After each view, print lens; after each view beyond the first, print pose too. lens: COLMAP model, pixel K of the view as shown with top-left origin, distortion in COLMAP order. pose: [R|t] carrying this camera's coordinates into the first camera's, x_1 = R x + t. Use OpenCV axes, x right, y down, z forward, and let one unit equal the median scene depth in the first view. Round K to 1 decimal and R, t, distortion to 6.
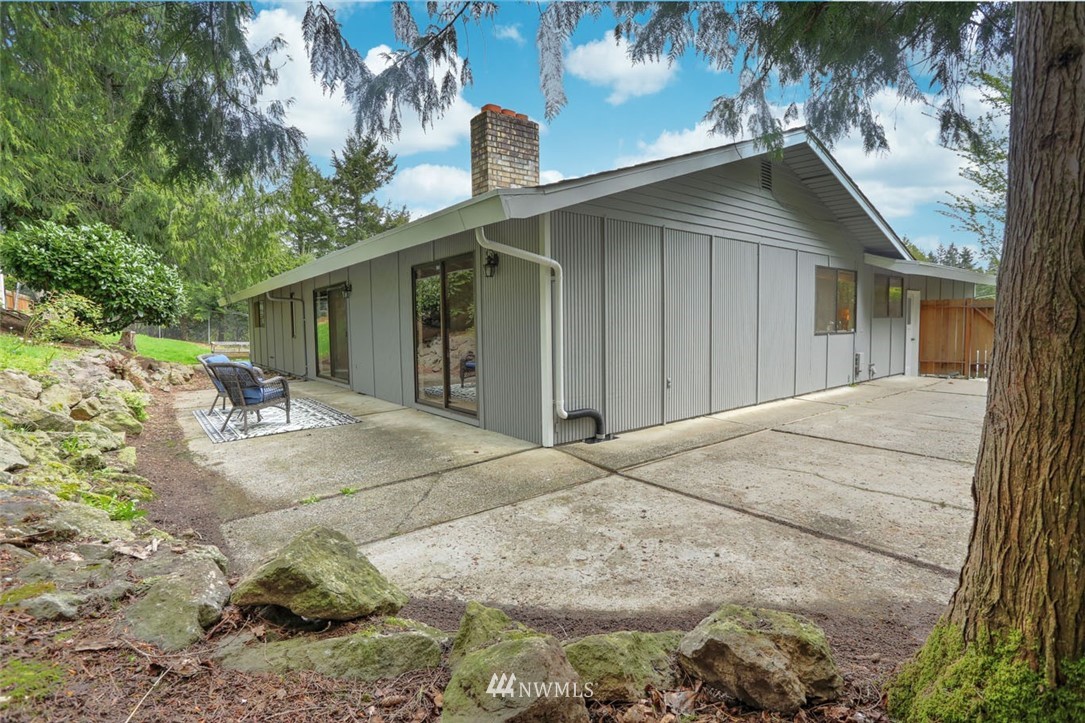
lens RADIAL K [[530.3, 0, 537.5], [0, 530.3, 358.3], [0, 0, 1]] dist [-0.078613, 0.033621]
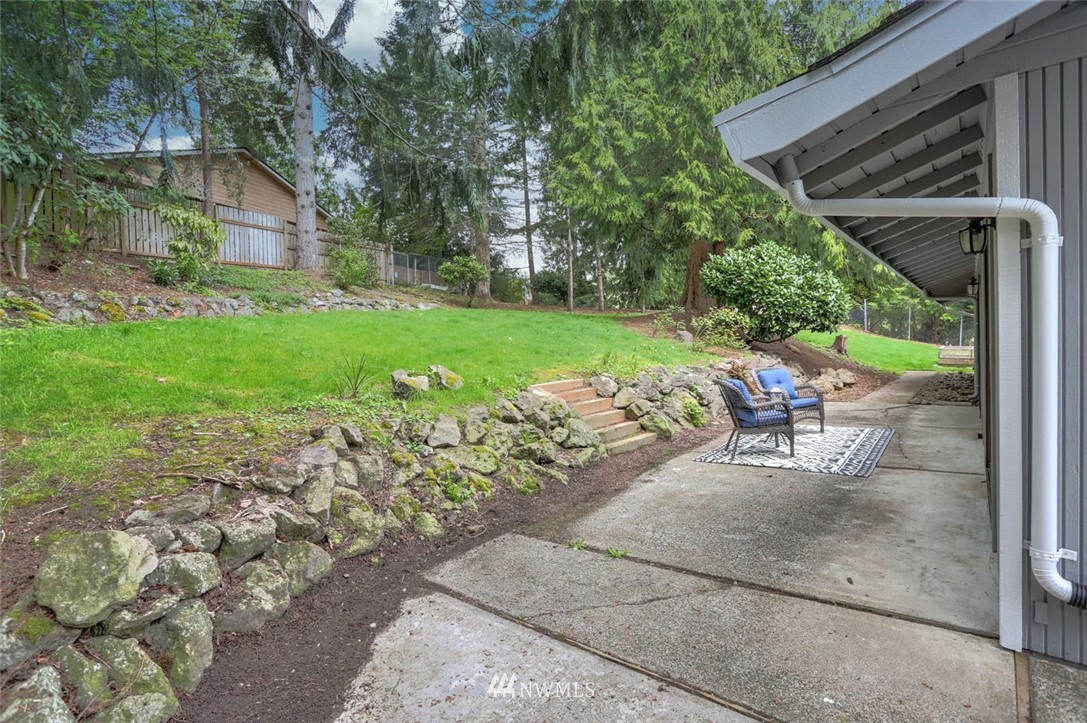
lens RADIAL K [[527.2, 0, 540.6], [0, 527.2, 360.6], [0, 0, 1]] dist [-0.044513, 0.015441]
pose [[0.206801, 0.042448, -0.977462, 0.395971], [-0.030348, 0.998856, 0.036956, -0.076791], [0.977912, 0.022021, 0.207853, 0.651931]]
